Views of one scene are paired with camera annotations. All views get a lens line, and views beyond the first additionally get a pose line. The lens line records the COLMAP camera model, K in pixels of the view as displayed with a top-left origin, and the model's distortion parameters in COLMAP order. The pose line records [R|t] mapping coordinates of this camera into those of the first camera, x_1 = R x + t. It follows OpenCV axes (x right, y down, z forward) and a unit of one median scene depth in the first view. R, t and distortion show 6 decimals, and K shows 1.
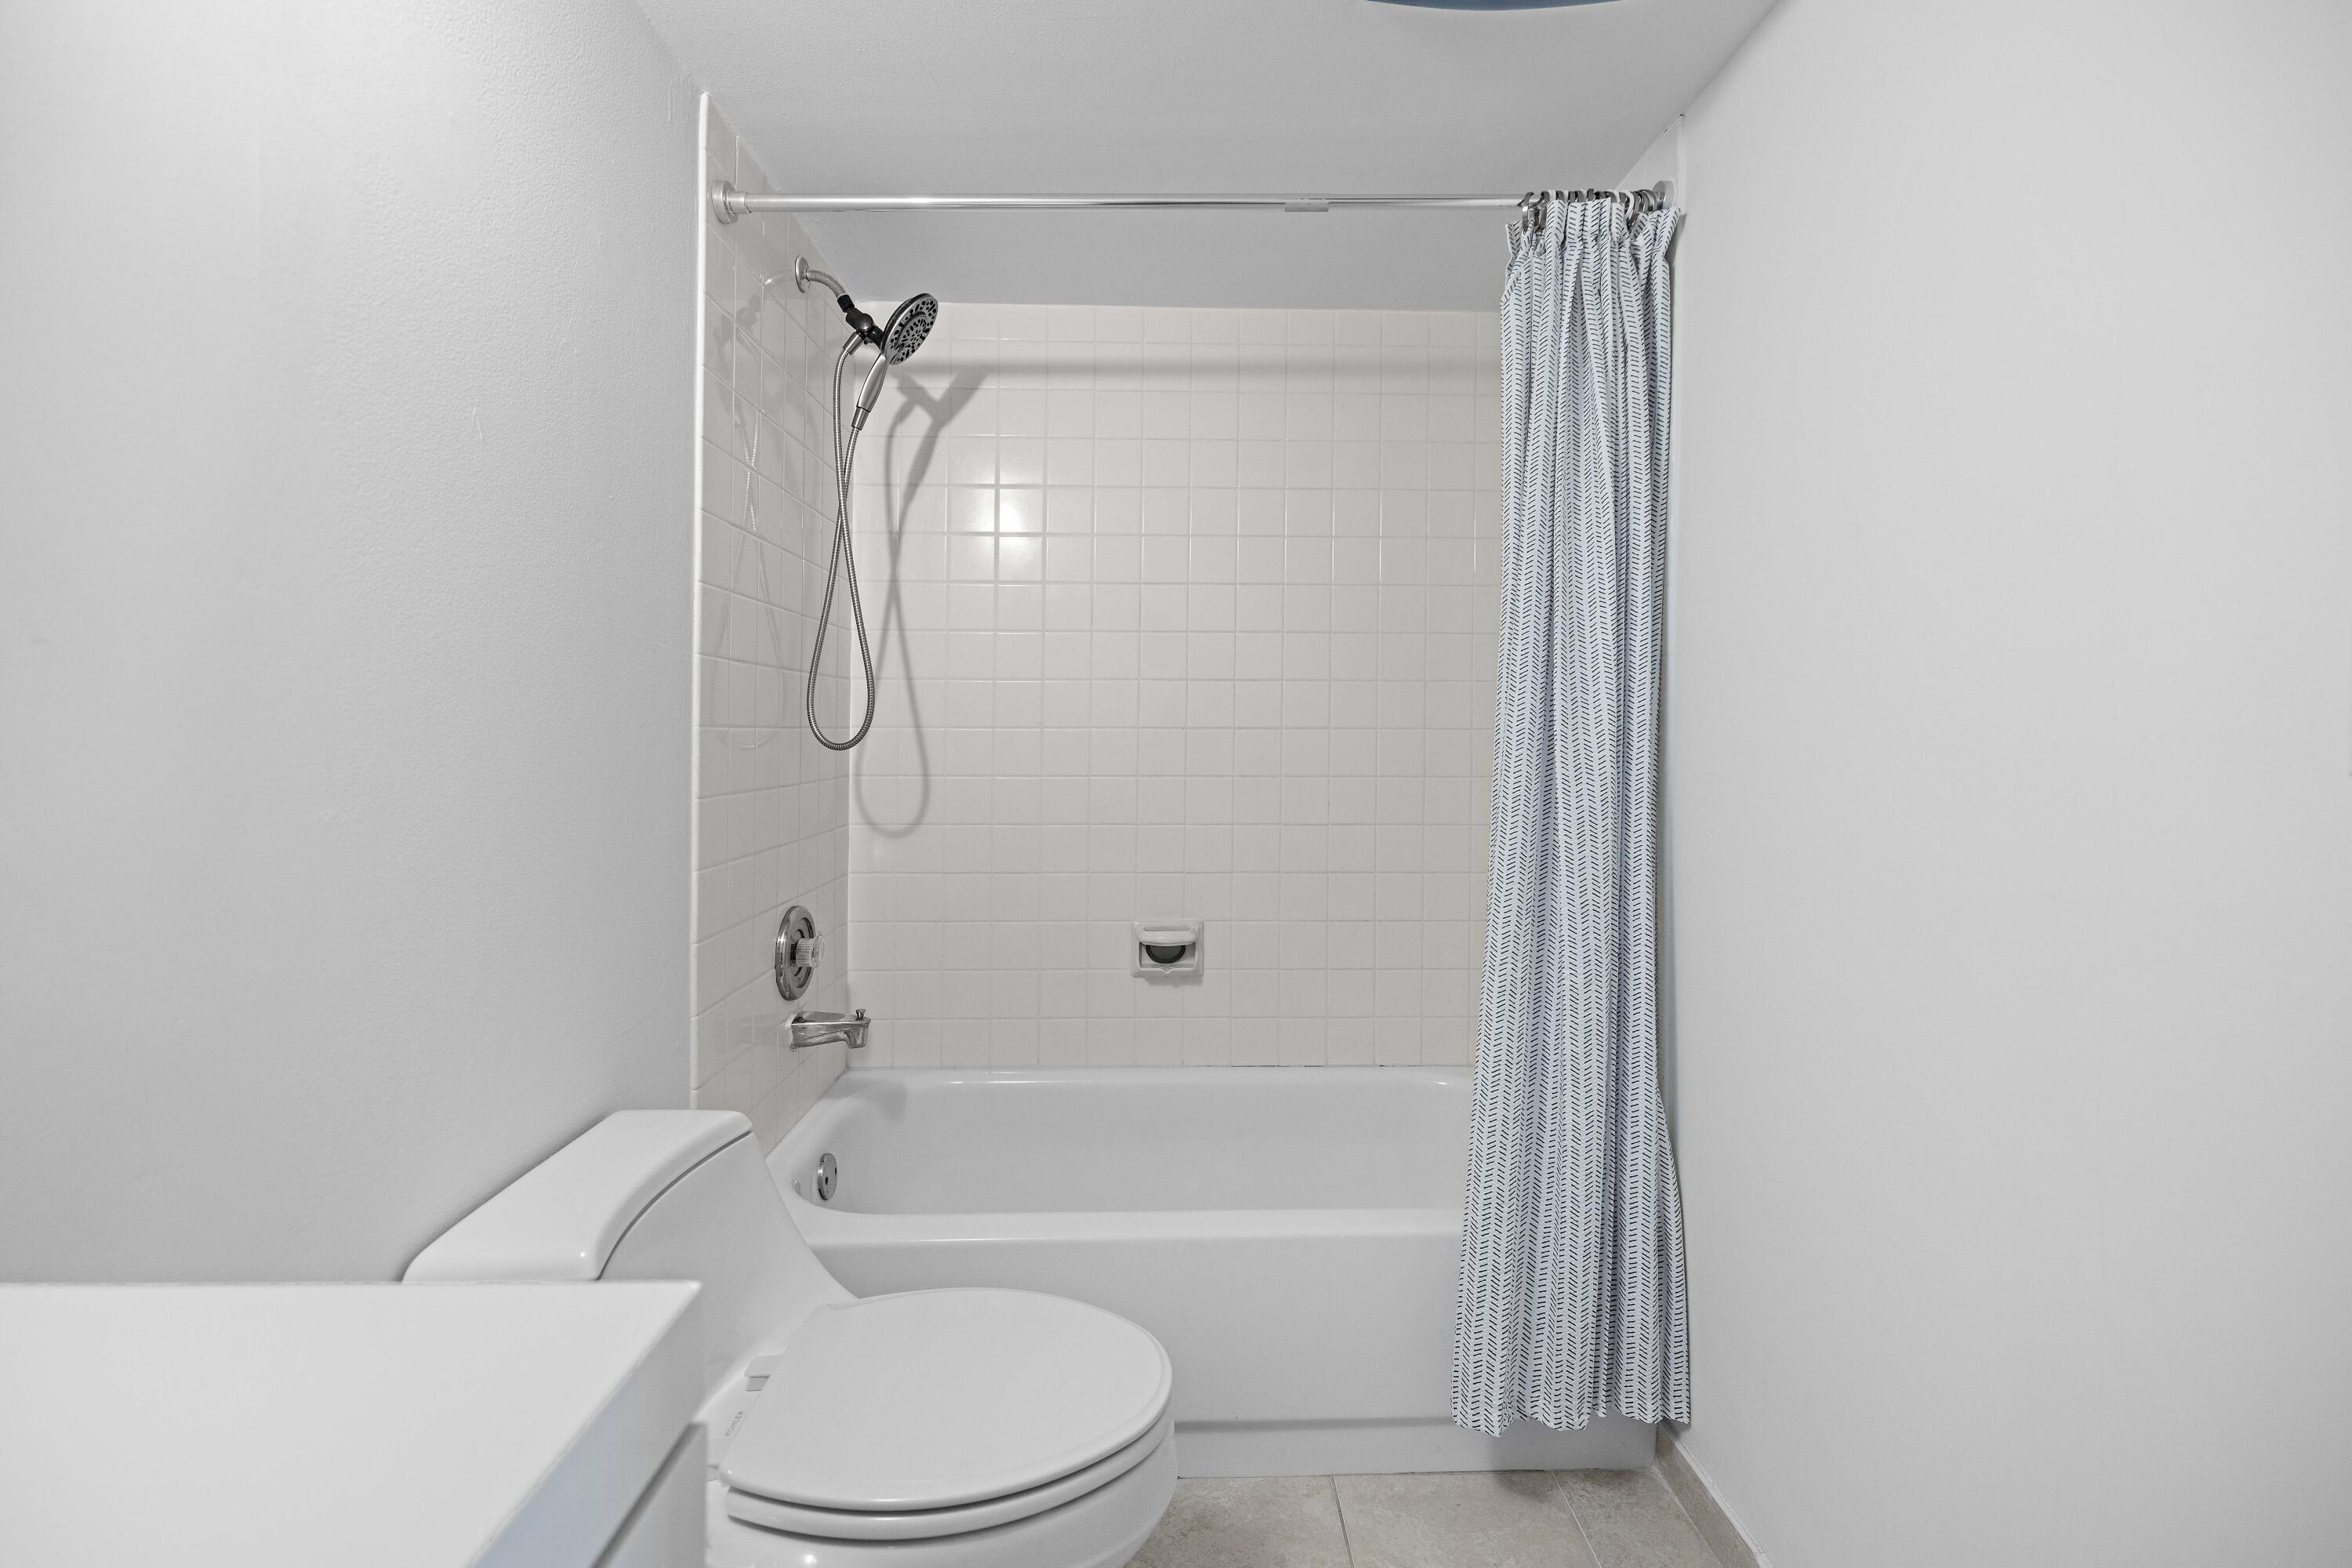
lens RADIAL K [[994.2, 0, 1175.3], [0, 994.2, 731.8], [0, 0, 1]] dist [-0.000941, 0.000023]
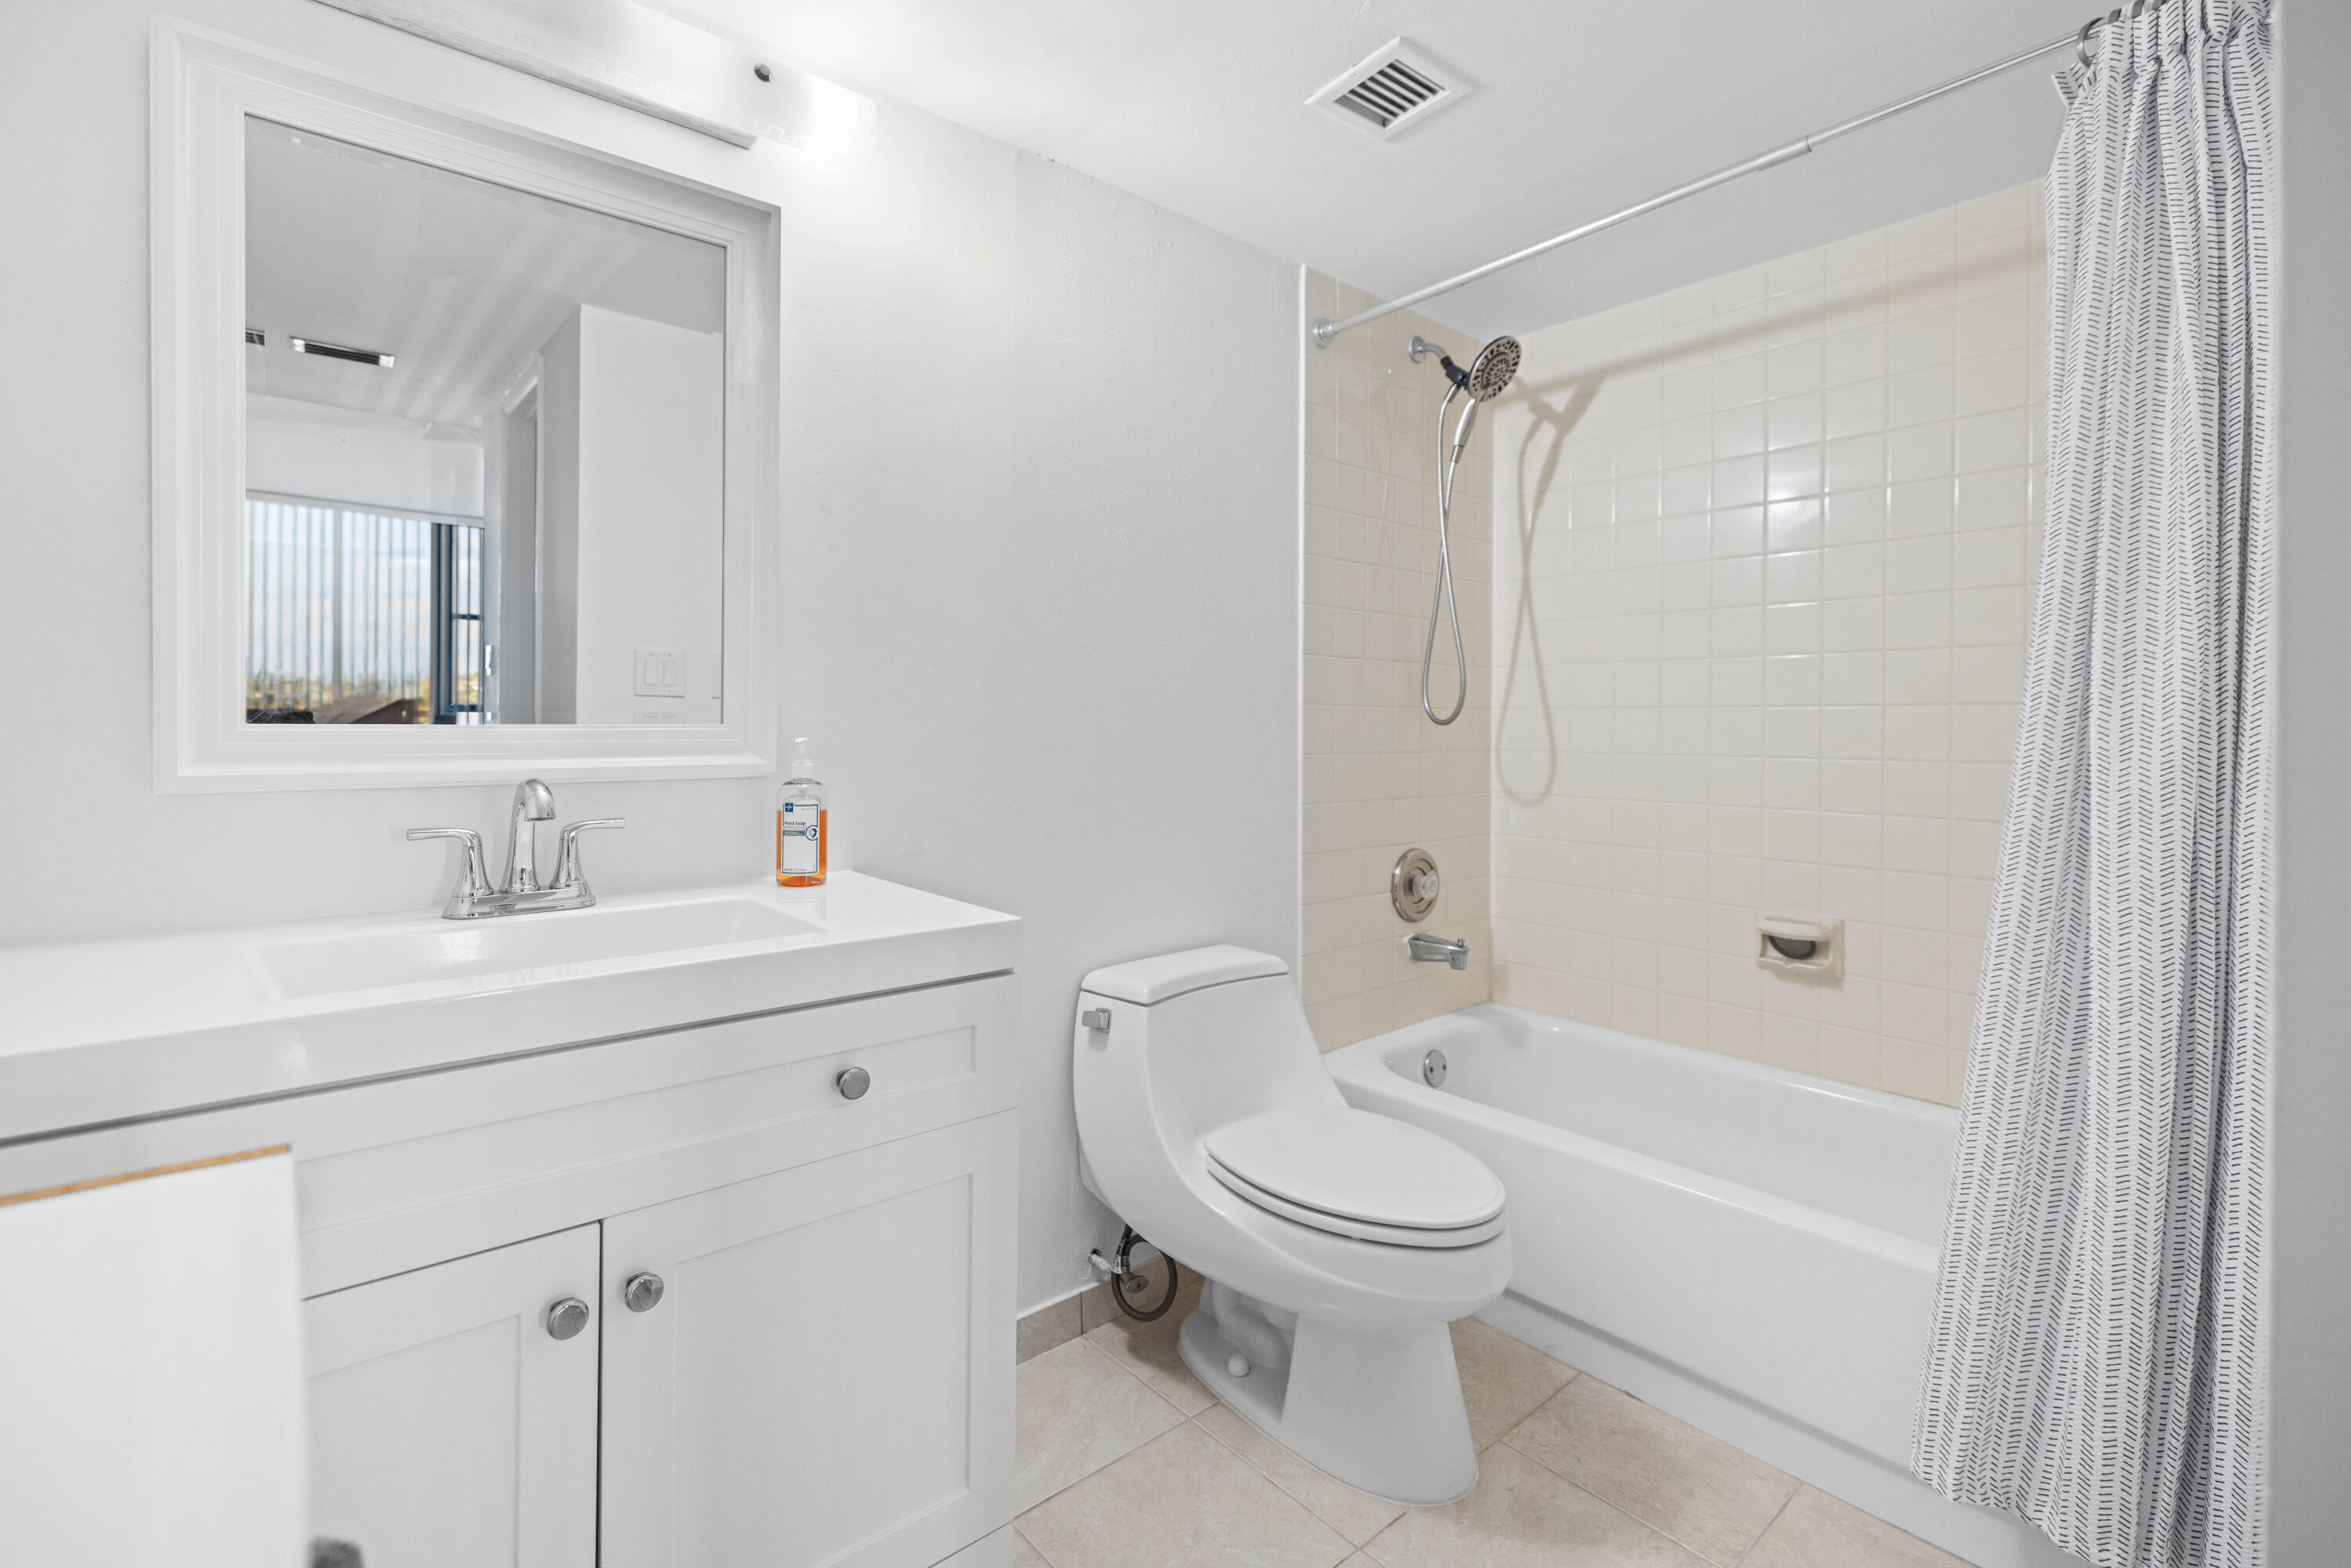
lens RADIAL K [[1013.0, 0, 1160.7], [0, 1013.0, 732.4], [0, 0, 1]] dist [0.000230, 0.000187]
pose [[0.640760, 0.006634, -0.767713, 0.392343], [-0.004132, 0.999978, 0.005191, 0.021735], [0.767730, -0.000154, 0.640773, -0.073932]]
